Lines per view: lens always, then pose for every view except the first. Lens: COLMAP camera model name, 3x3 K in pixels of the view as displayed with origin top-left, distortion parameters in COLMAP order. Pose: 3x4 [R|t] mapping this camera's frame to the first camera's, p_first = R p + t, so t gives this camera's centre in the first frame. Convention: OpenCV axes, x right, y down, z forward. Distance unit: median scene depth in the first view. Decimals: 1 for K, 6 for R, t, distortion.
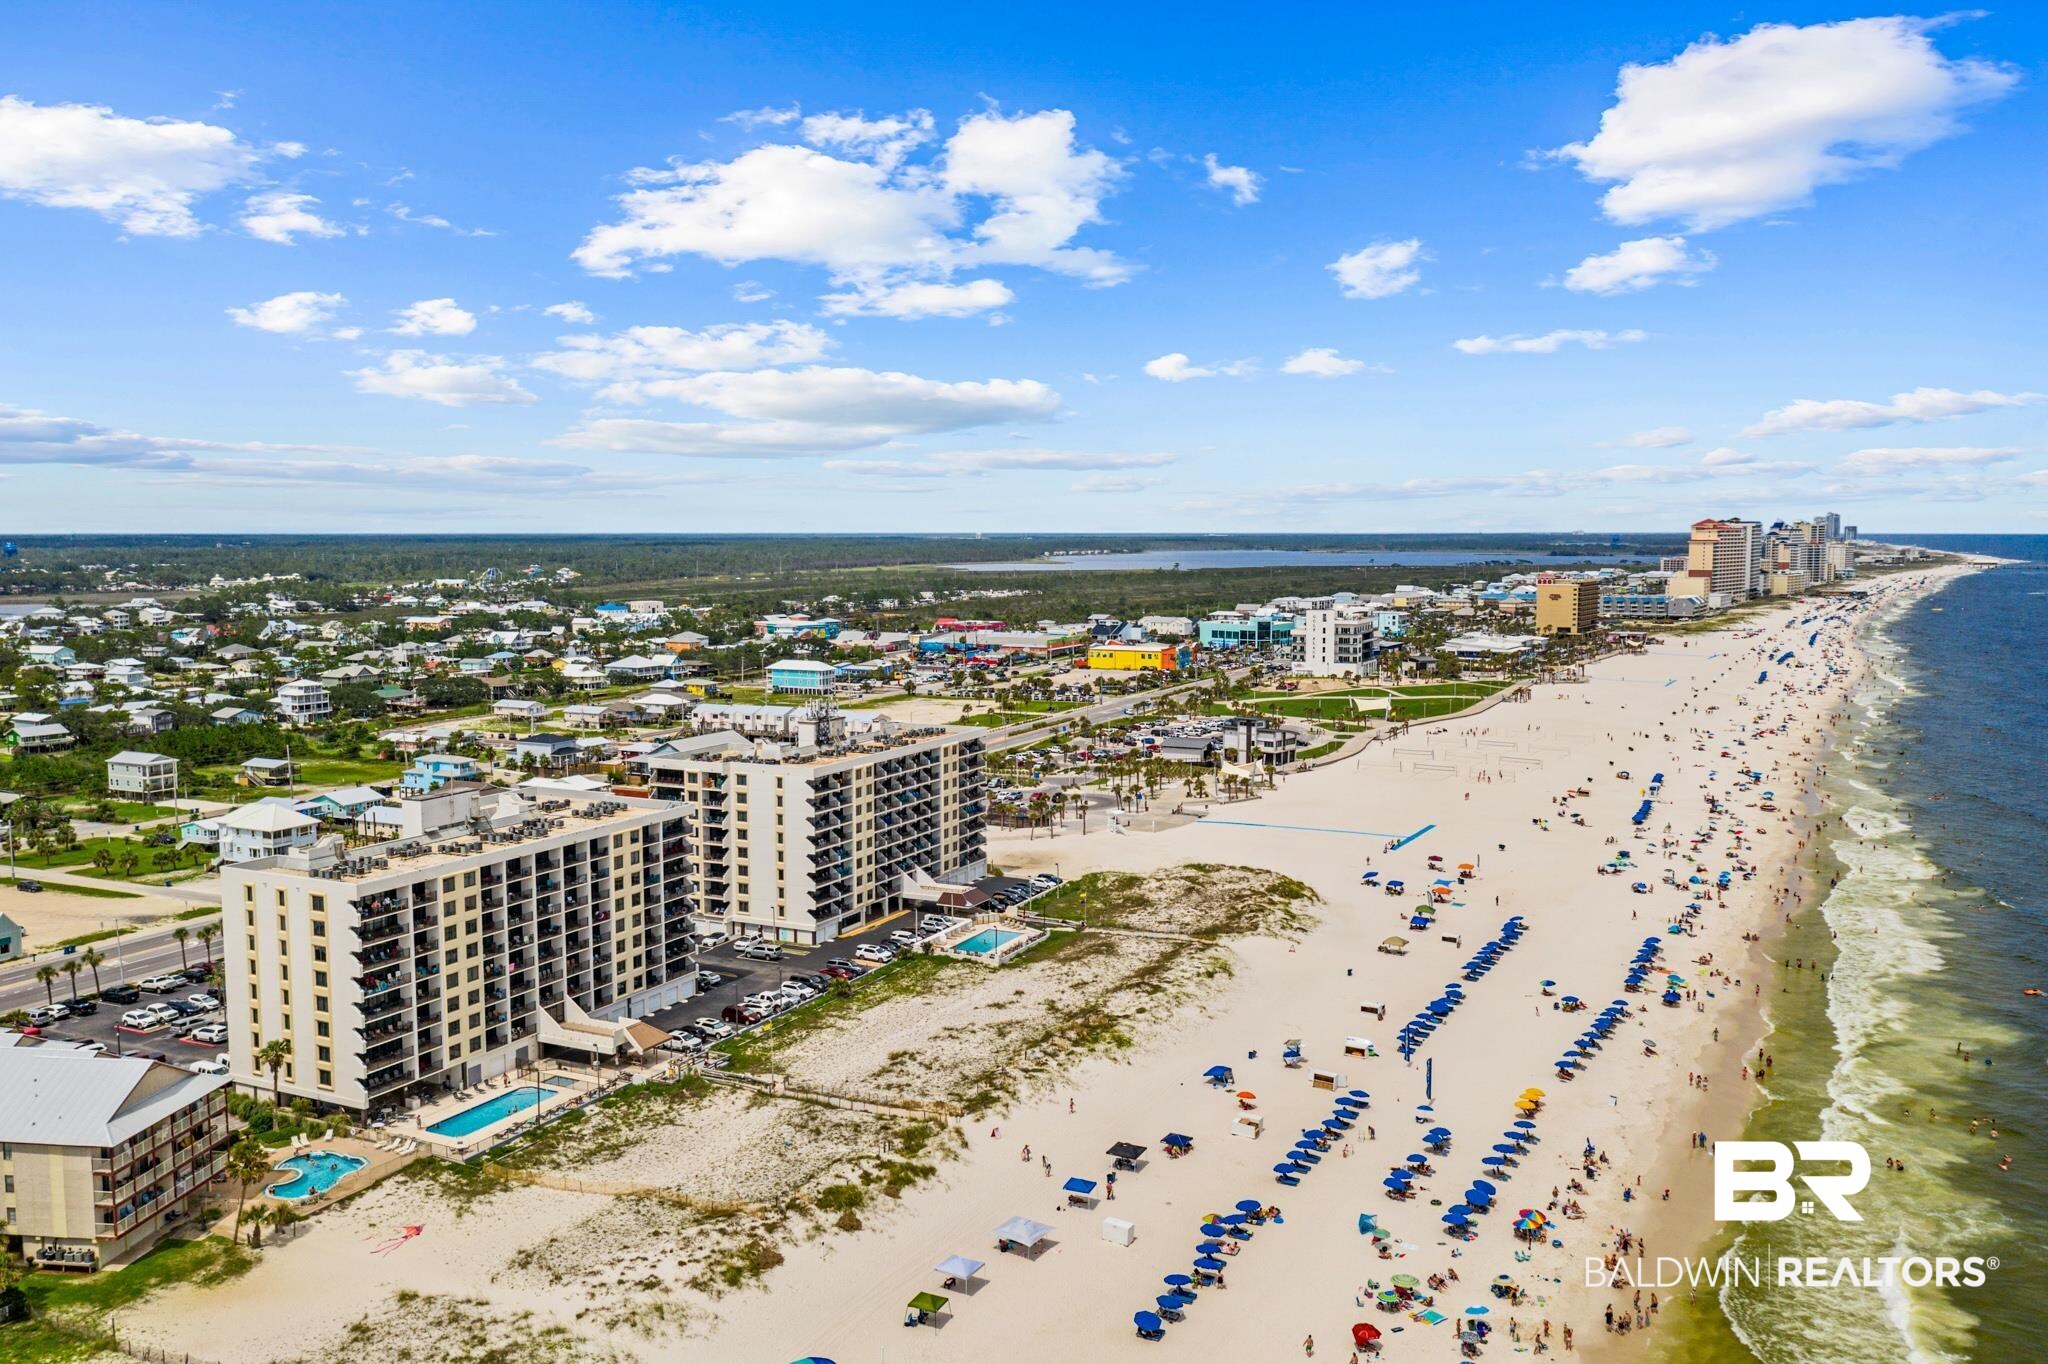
lens RADIAL K [[1625.4, 0, 1024.0], [0, 1625.4, 682.0], [0, 0, 1]] dist [-0.009898, 0.004360]
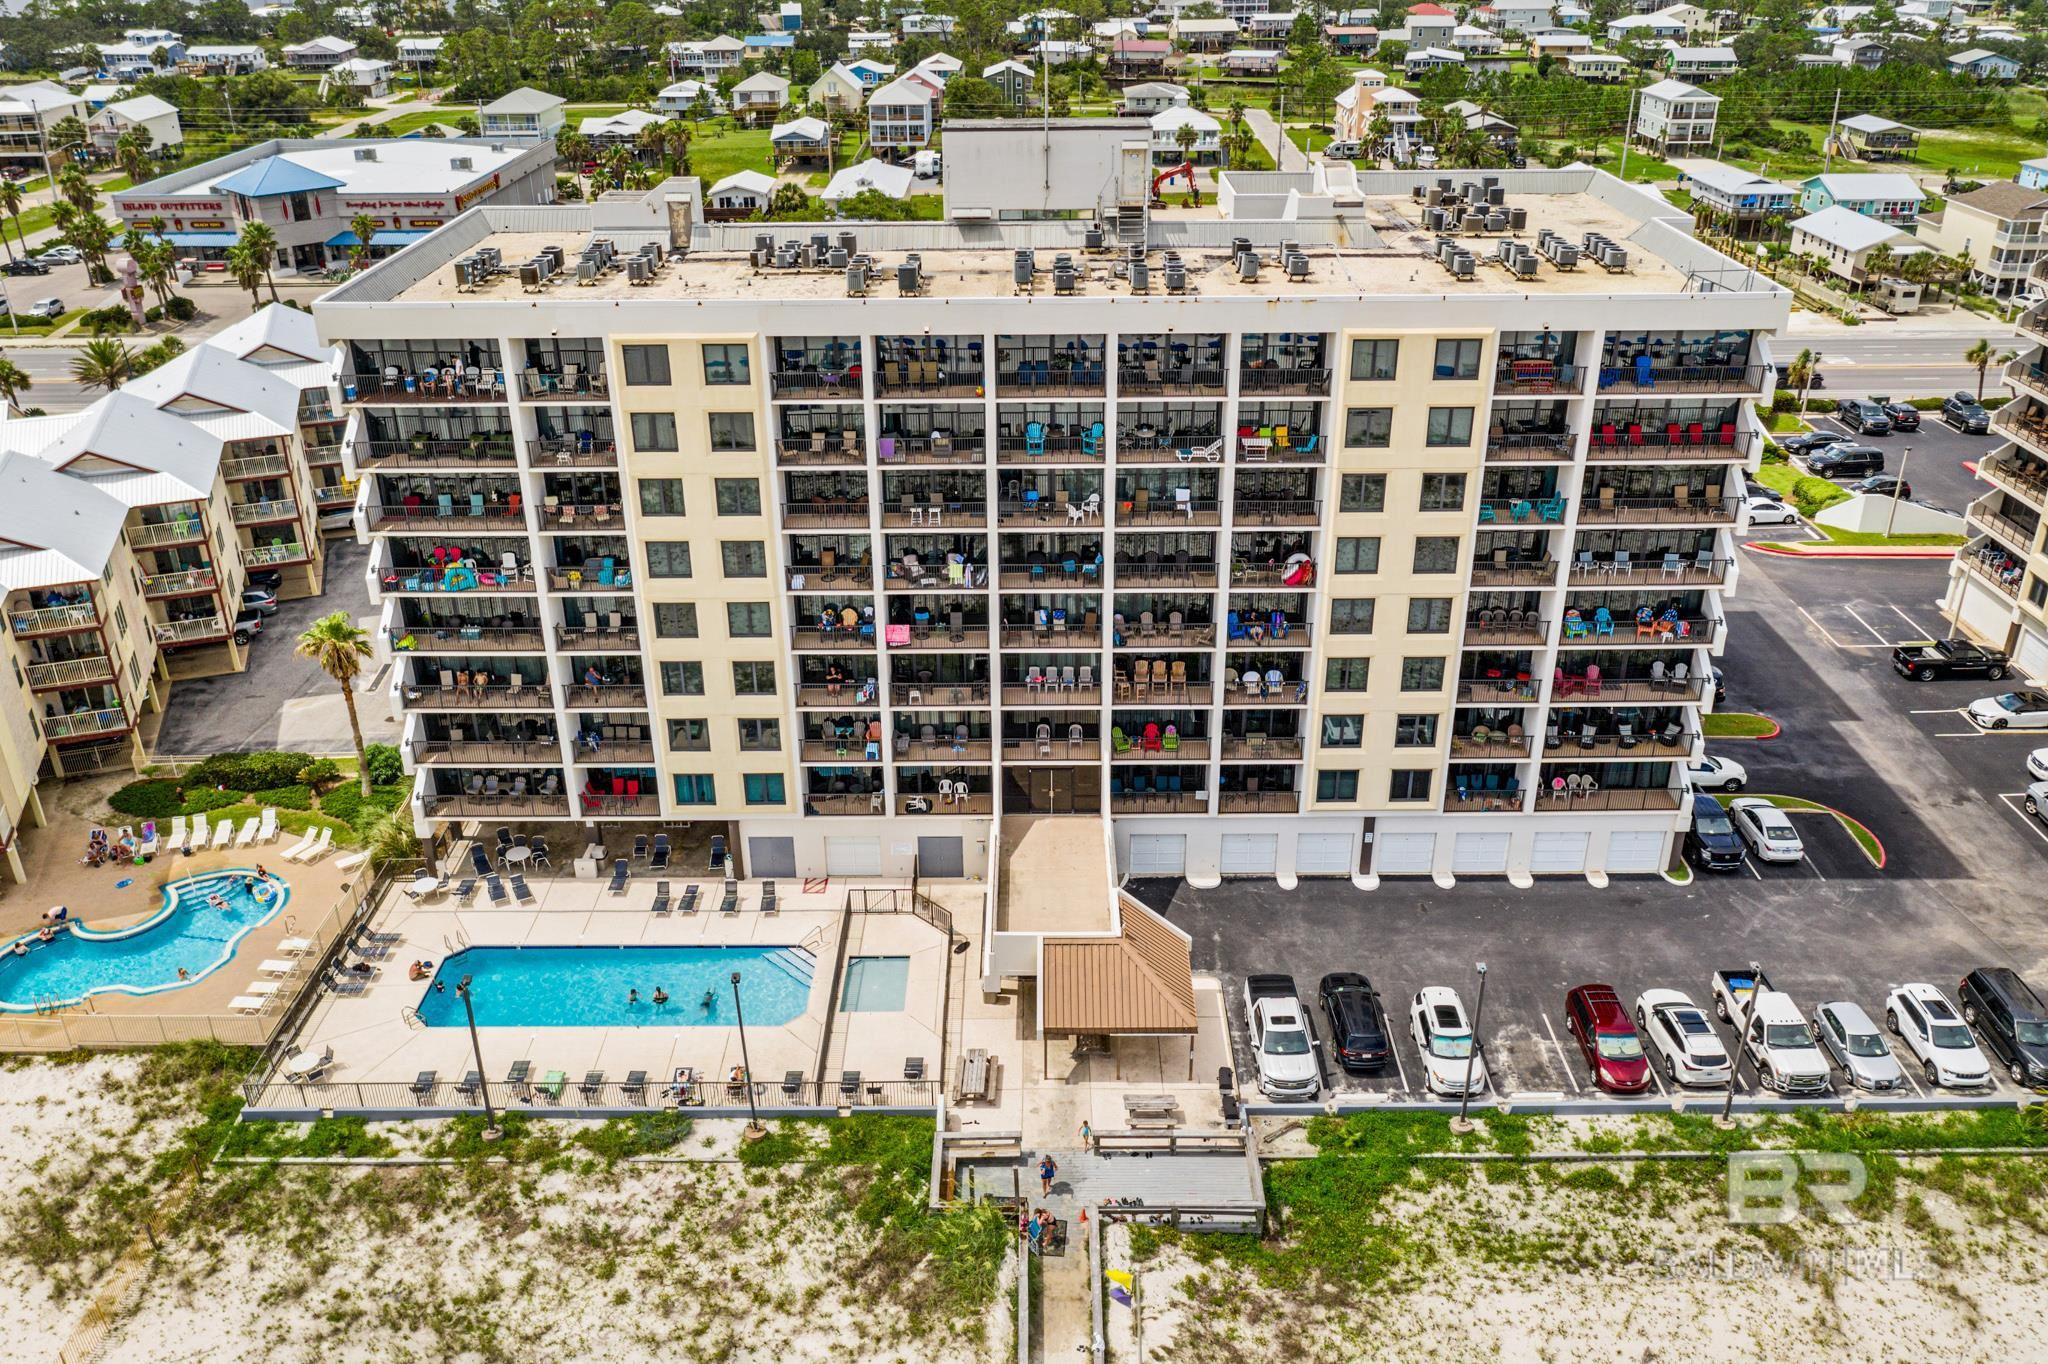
lens RADIAL K [[1625.4, 0, 1024.0], [0, 1625.4, 682.0], [0, 0, 1]] dist [-0.009898, 0.004360]
pose [[0.435290, 0.392973, -0.809997, -0.006556], [-0.073105, 0.912164, 0.403253, 0.038055], [0.897317, -0.116317, 0.425784, 0.879252]]
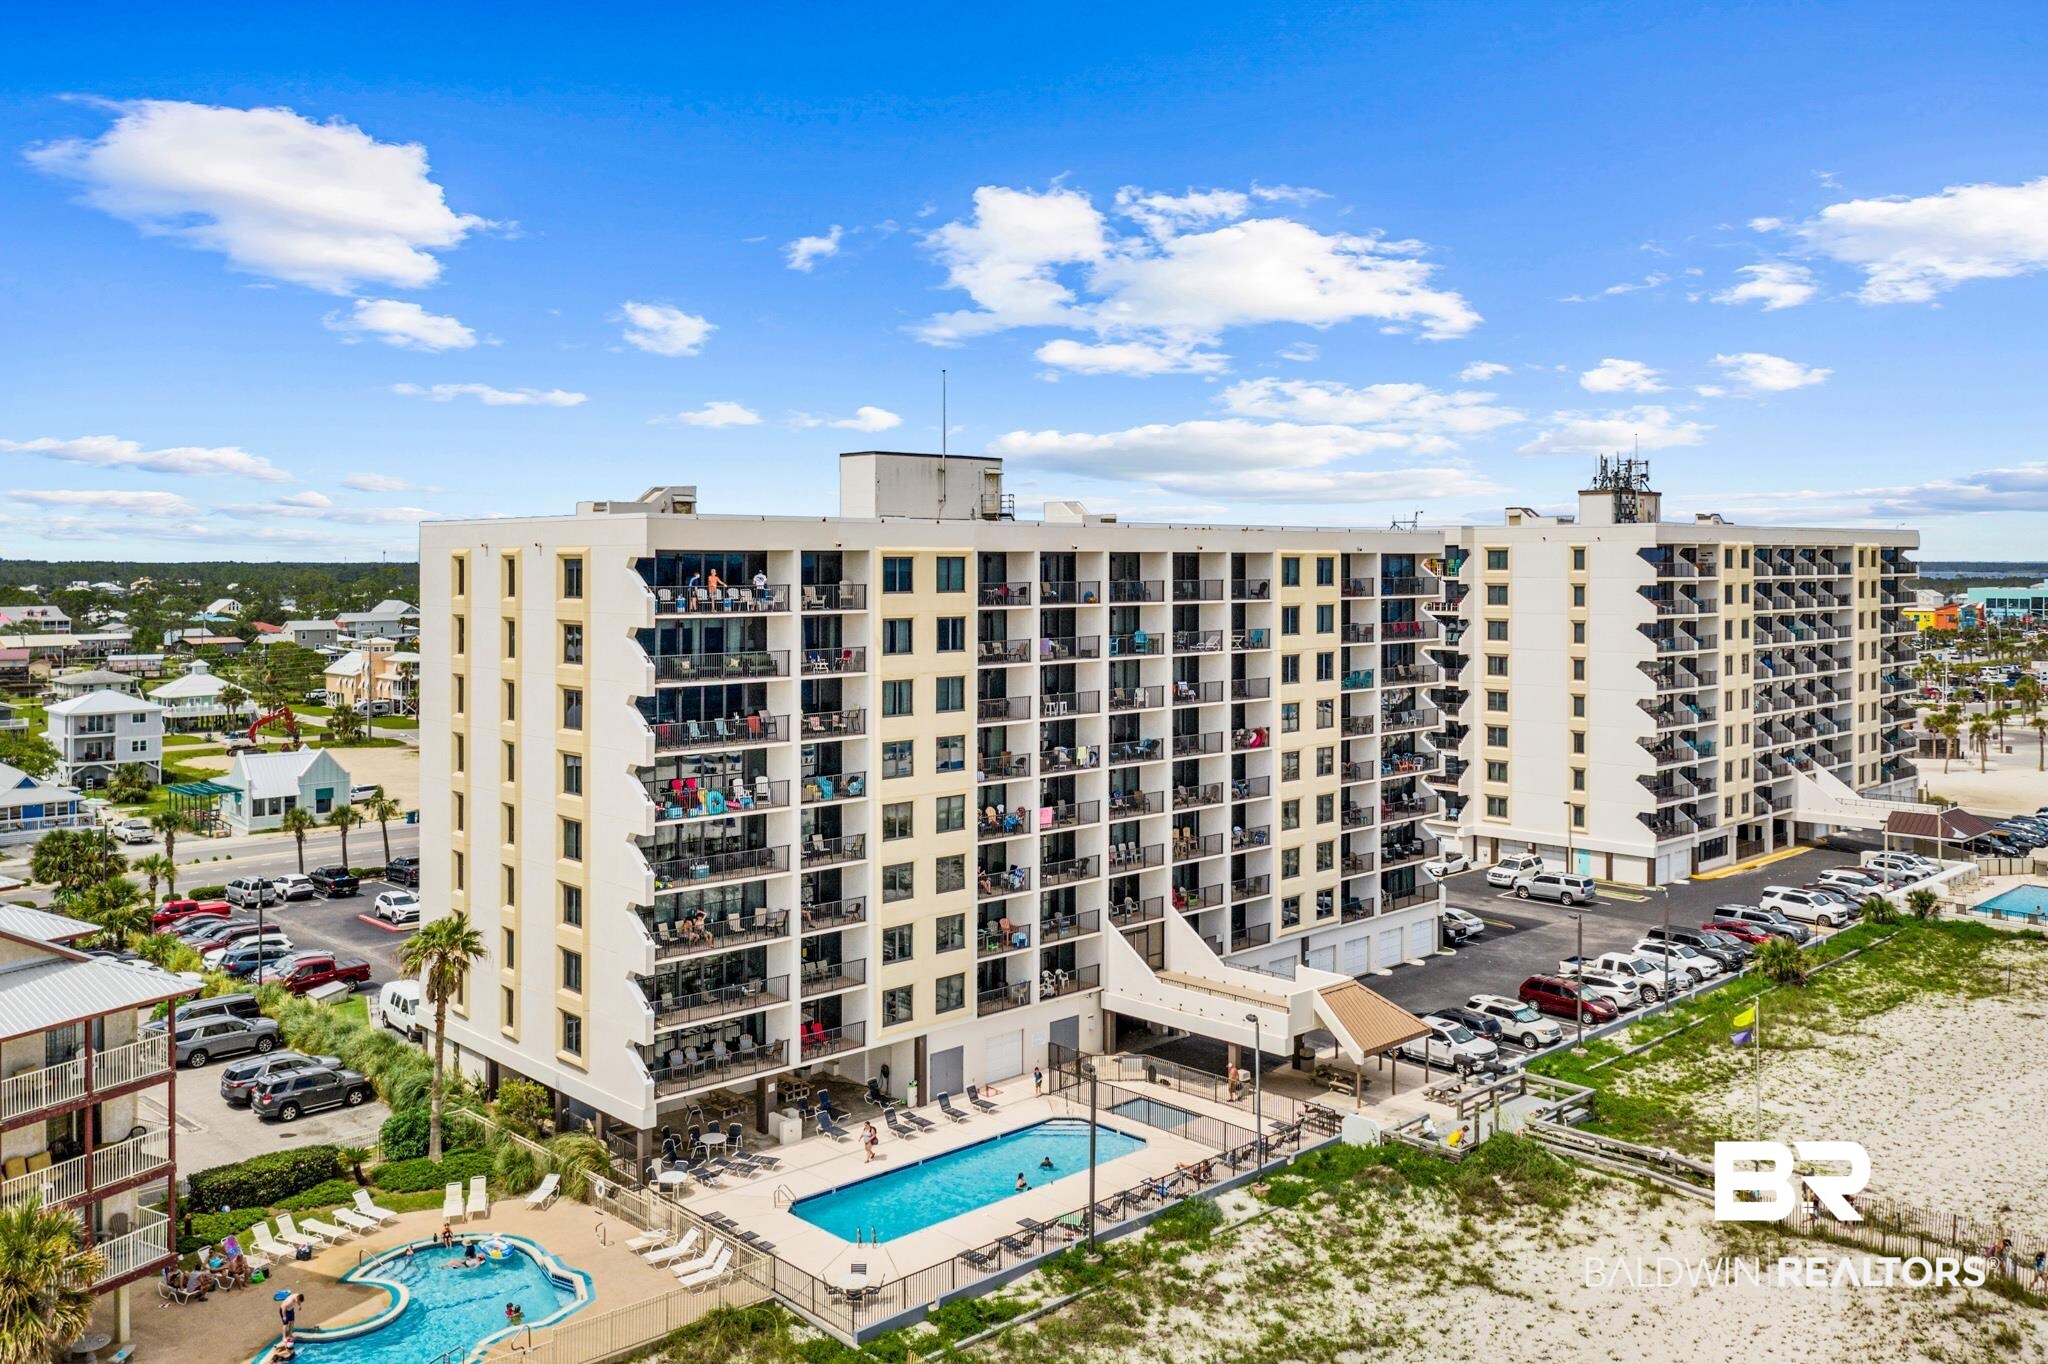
lens RADIAL K [[1662.5, 0, 1042.3], [0, 1662.5, 554.0], [0, 0, 1]] dist [-0.014747, 0.004709]
pose [[0.941534, 0.000317, -0.336916, -0.176175], [-0.032927, 0.995299, -0.091080, 0.149604], [0.335304, 0.096849, 0.937119, 0.604279]]
